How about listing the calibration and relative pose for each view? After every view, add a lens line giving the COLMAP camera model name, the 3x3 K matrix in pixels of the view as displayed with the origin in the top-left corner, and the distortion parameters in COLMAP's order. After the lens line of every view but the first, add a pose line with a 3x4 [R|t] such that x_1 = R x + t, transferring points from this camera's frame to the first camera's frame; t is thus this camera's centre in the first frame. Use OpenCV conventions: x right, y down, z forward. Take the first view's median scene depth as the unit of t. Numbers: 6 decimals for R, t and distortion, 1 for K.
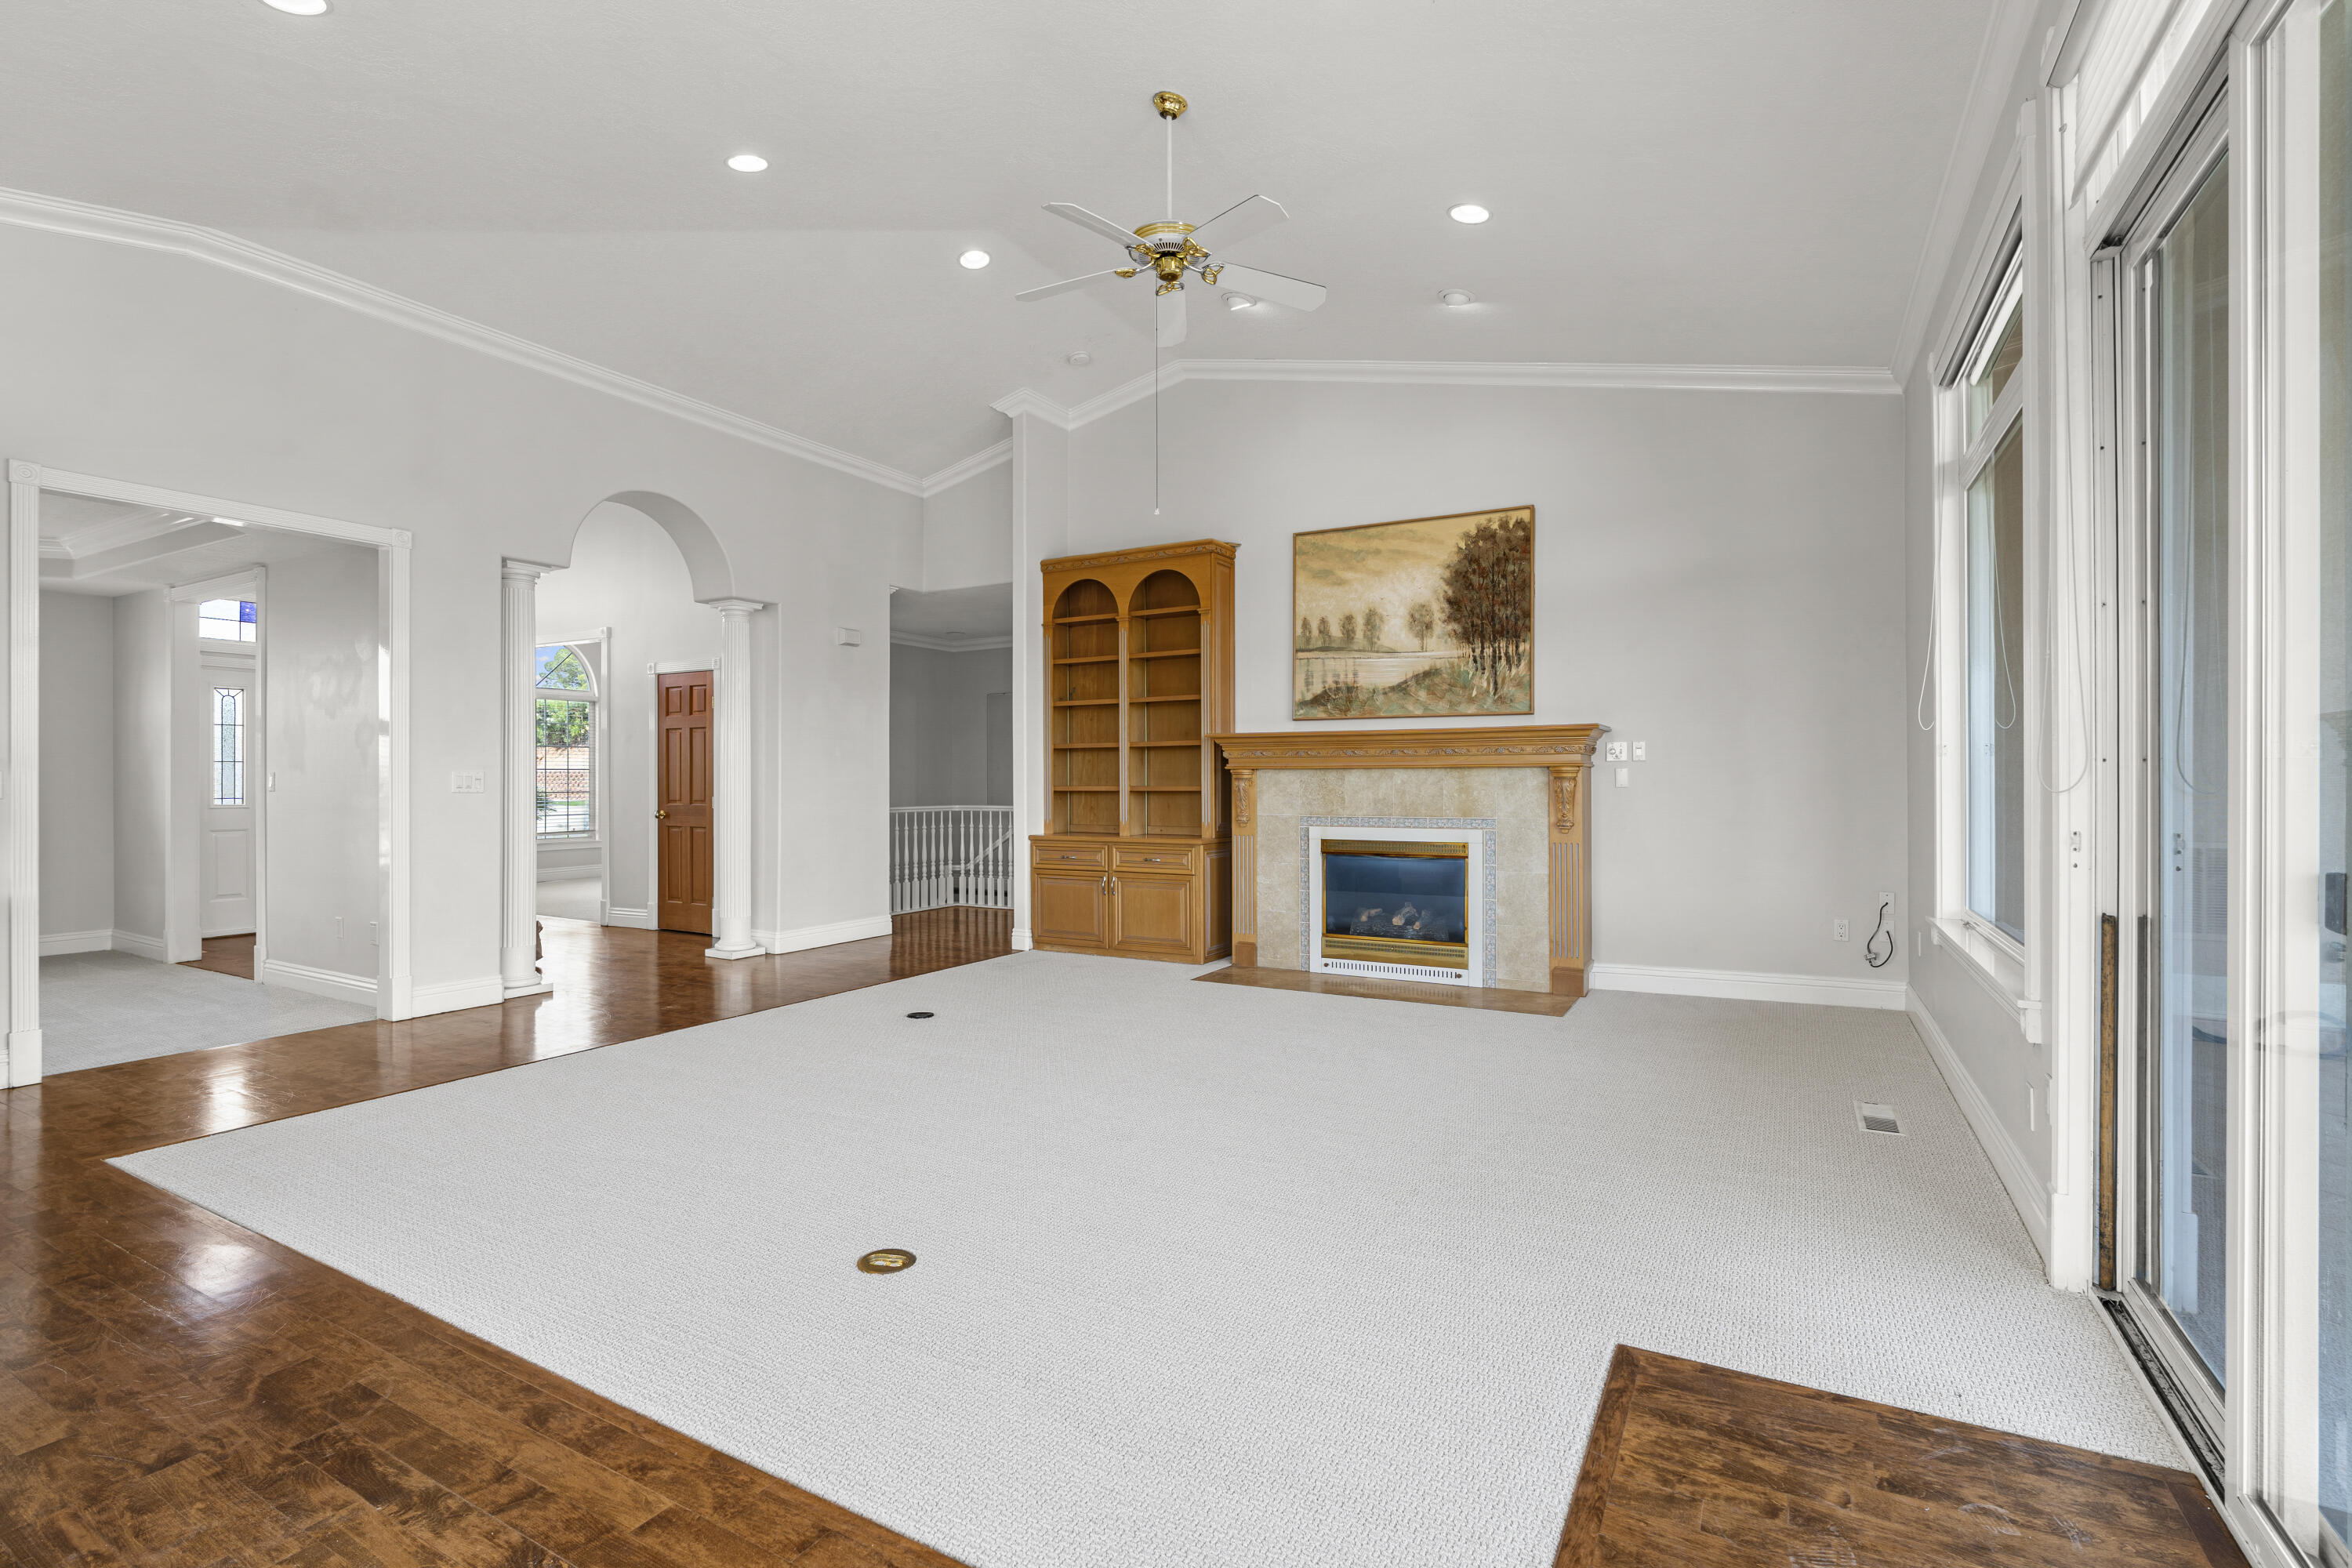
lens RADIAL K [[1072.7, 0, 1201.3], [0, 1072.7, 780.2], [0, 0, 1]] dist [-0.012821, 0.004063]
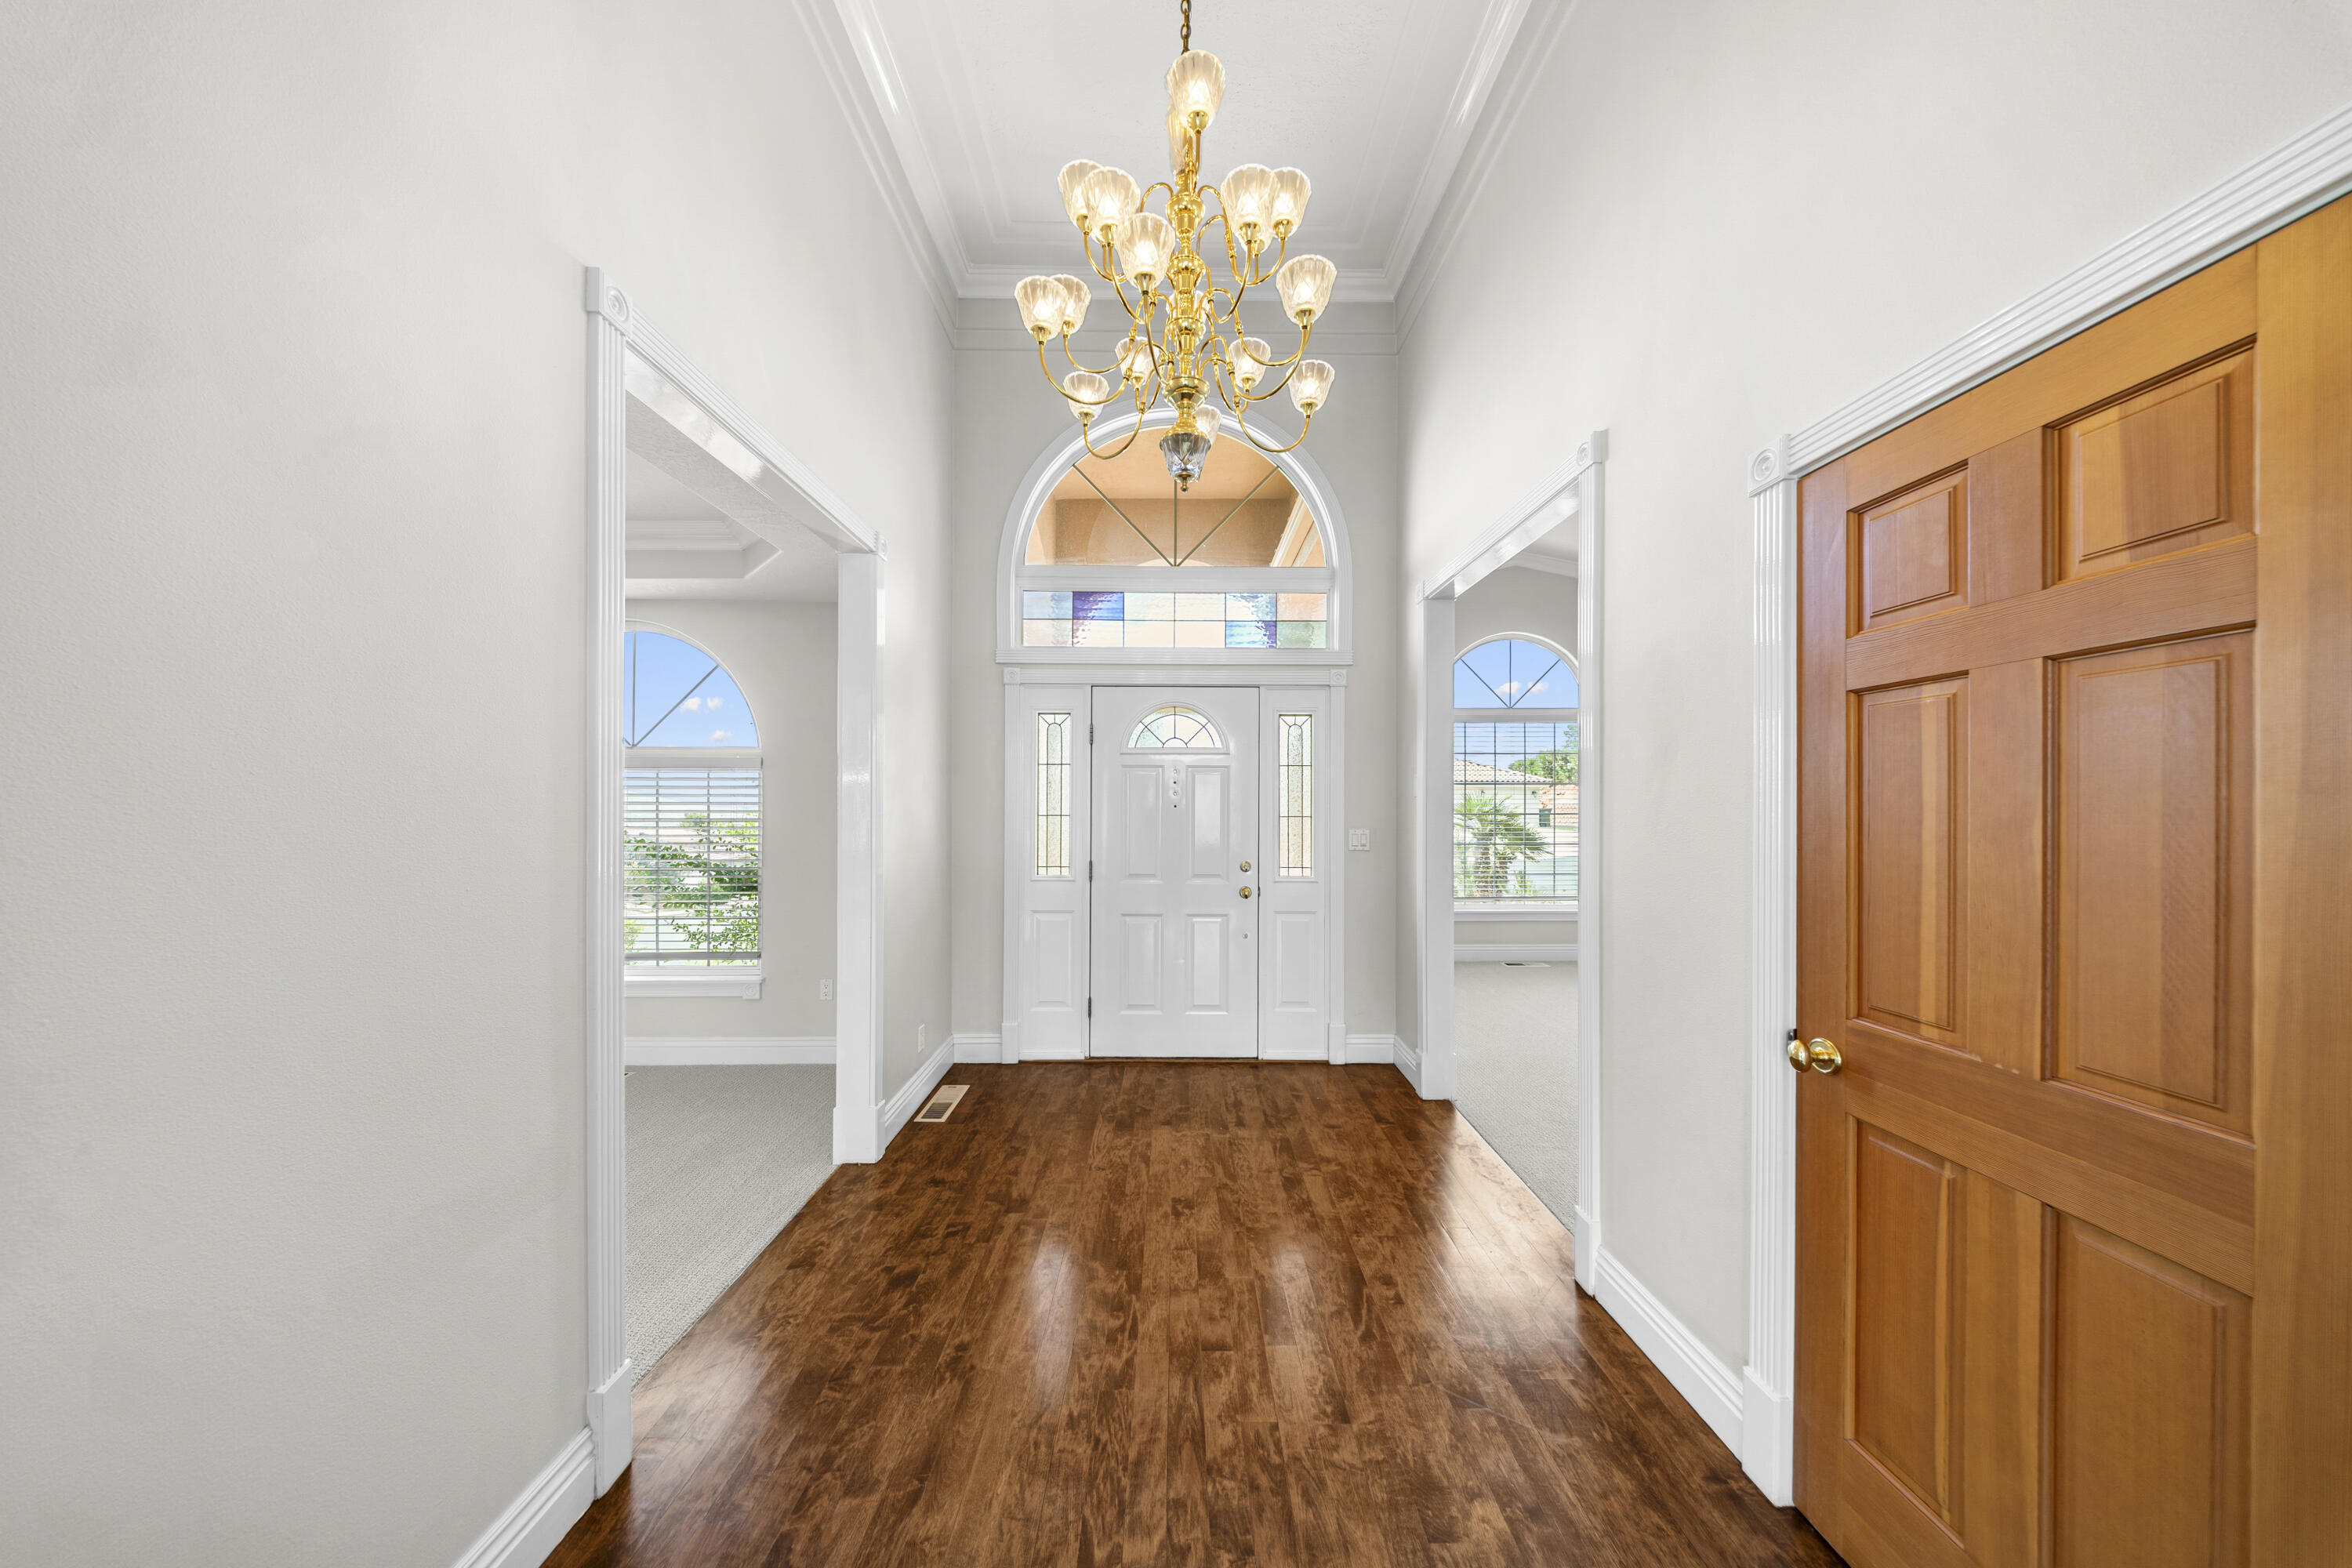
lens RADIAL K [[690.6, 0, 1180.1], [0, 690.6, 795.1], [0, 0, 1]] dist [-0.000459, -0.000972]
pose [[0.492212, -0.010643, -0.870411, -0.553500], [-0.005340, 0.999870, -0.015245, -0.029050], [0.870459, 0.012152, 0.492091, 1.001977]]
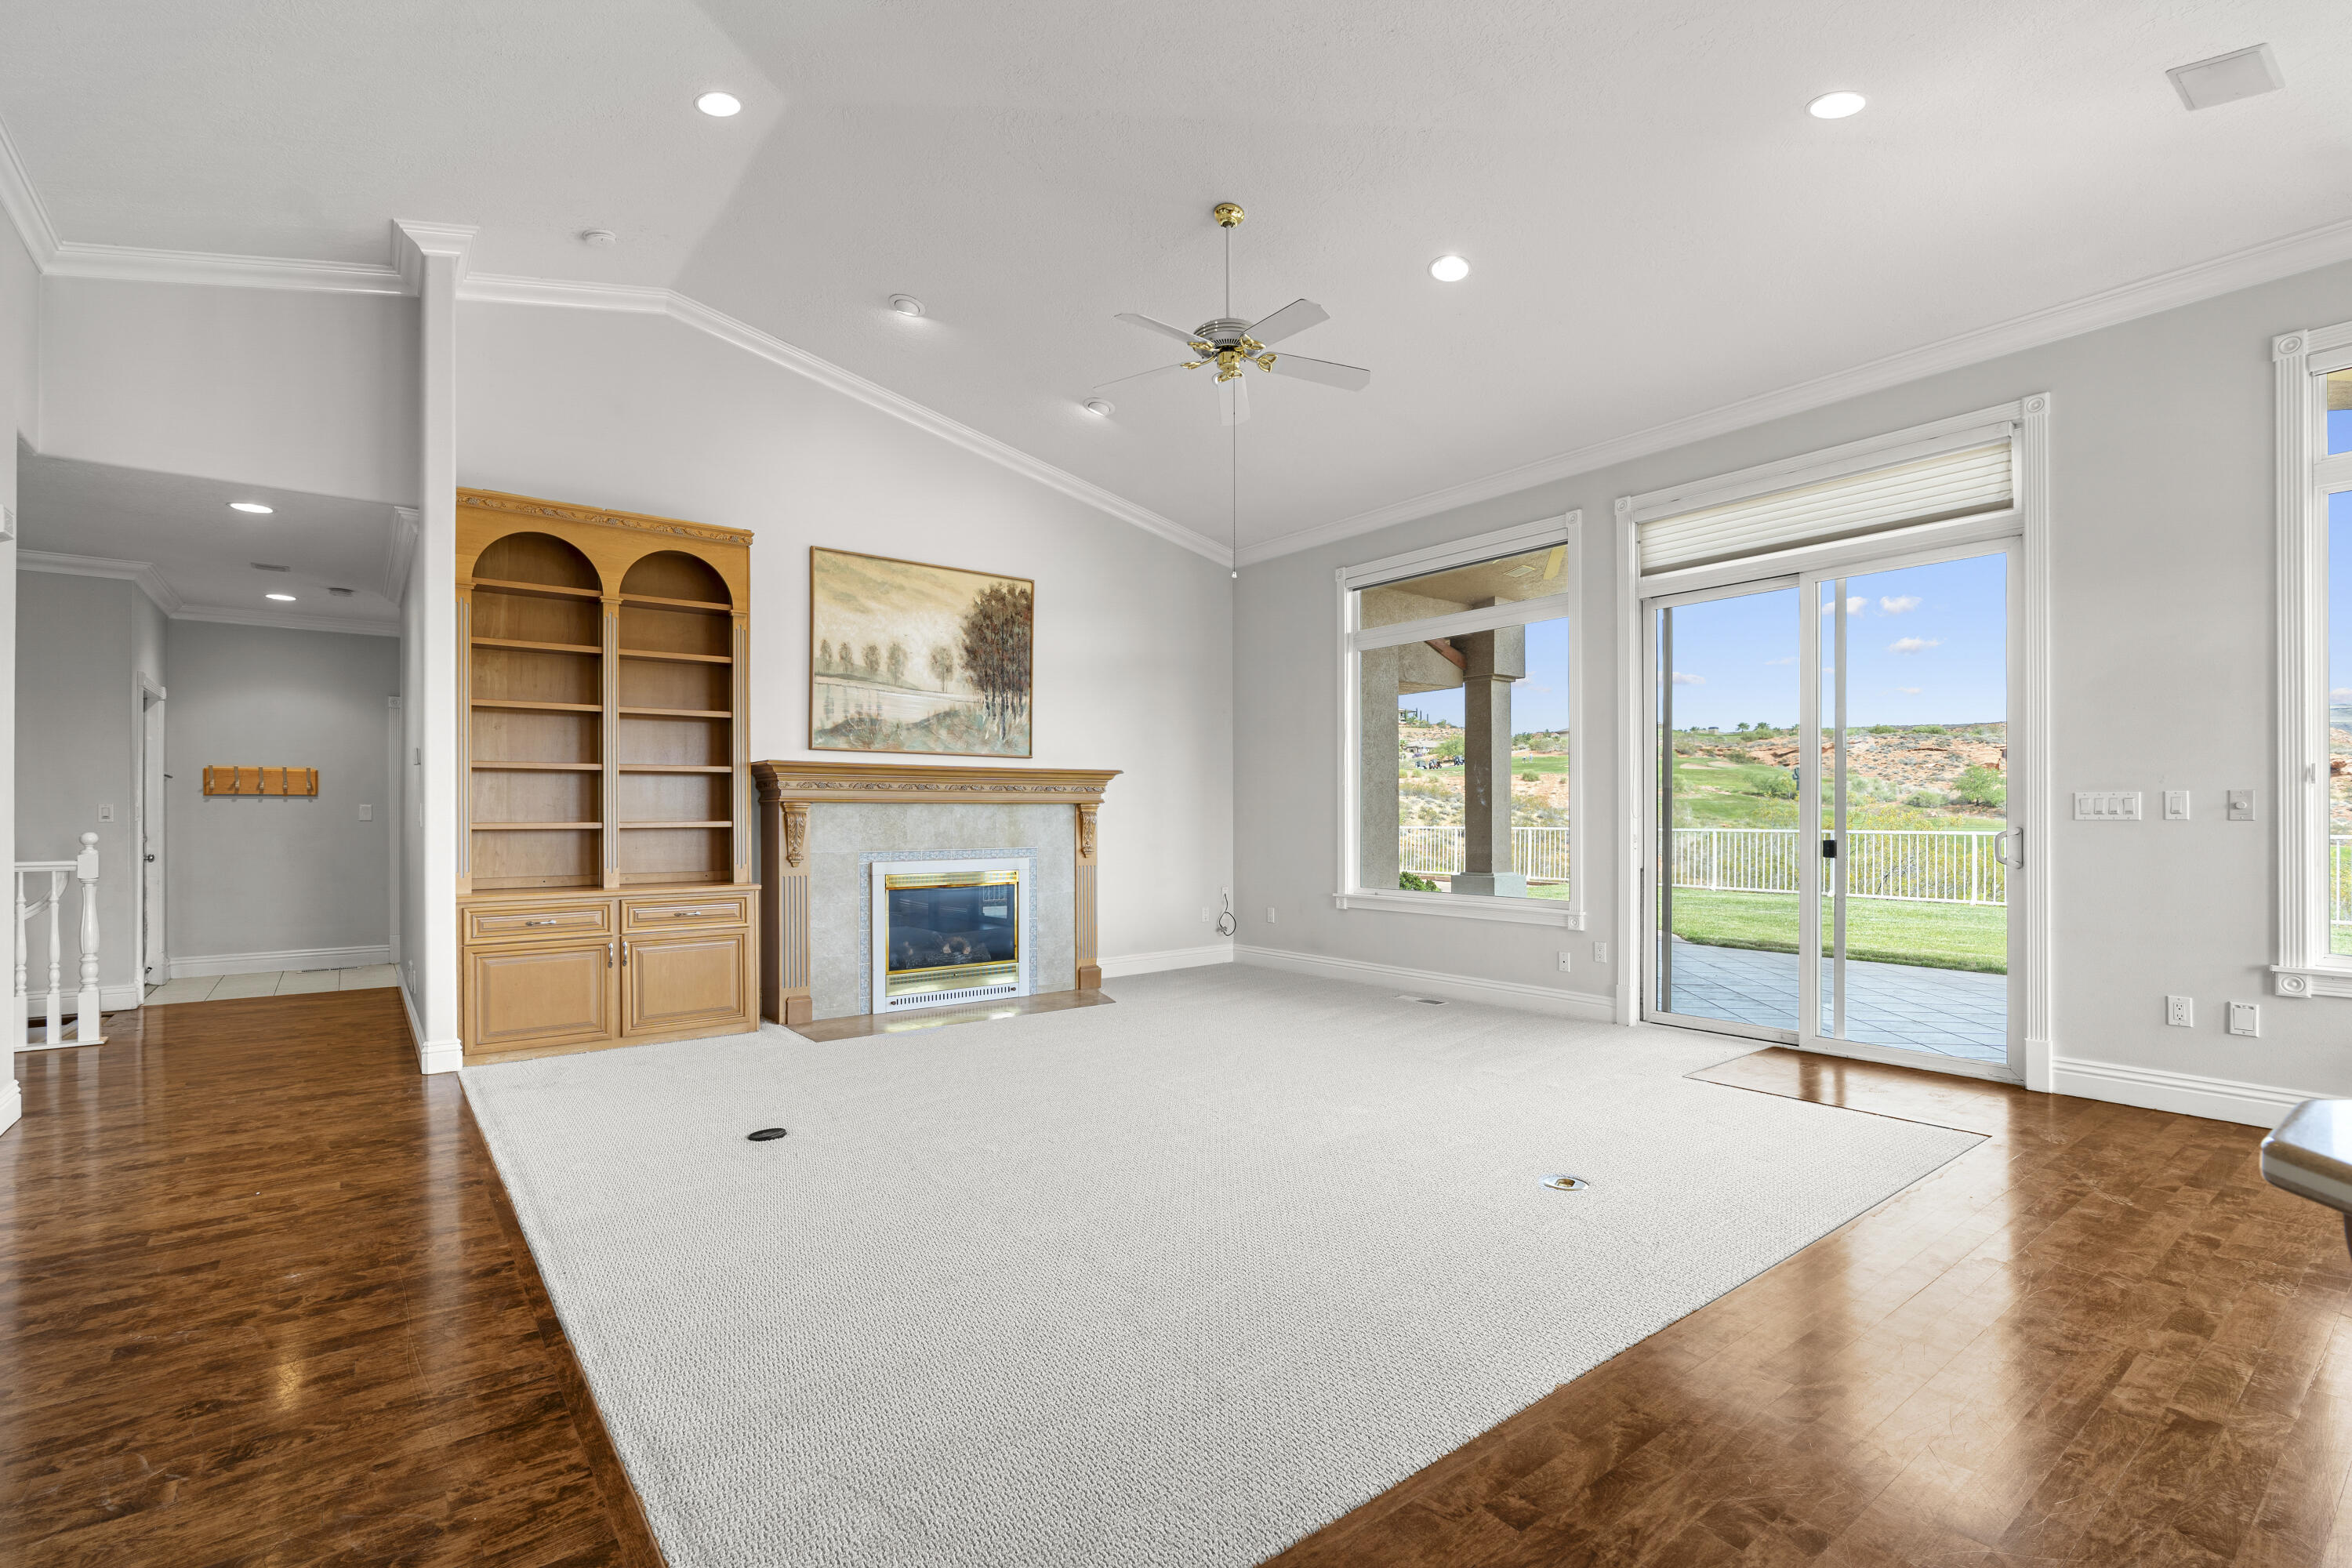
lens RADIAL K [[1072.7, 0, 1181.8], [0, 1072.7, 812.2], [0, 0, 1]] dist [-0.012821, 0.004063]
pose [[0.393392, 0.003836, 0.919363, -0.665753], [0.001395, 0.999988, -0.004770, 0.002835], [-0.919370, 0.003159, 0.393382, 0.368406]]
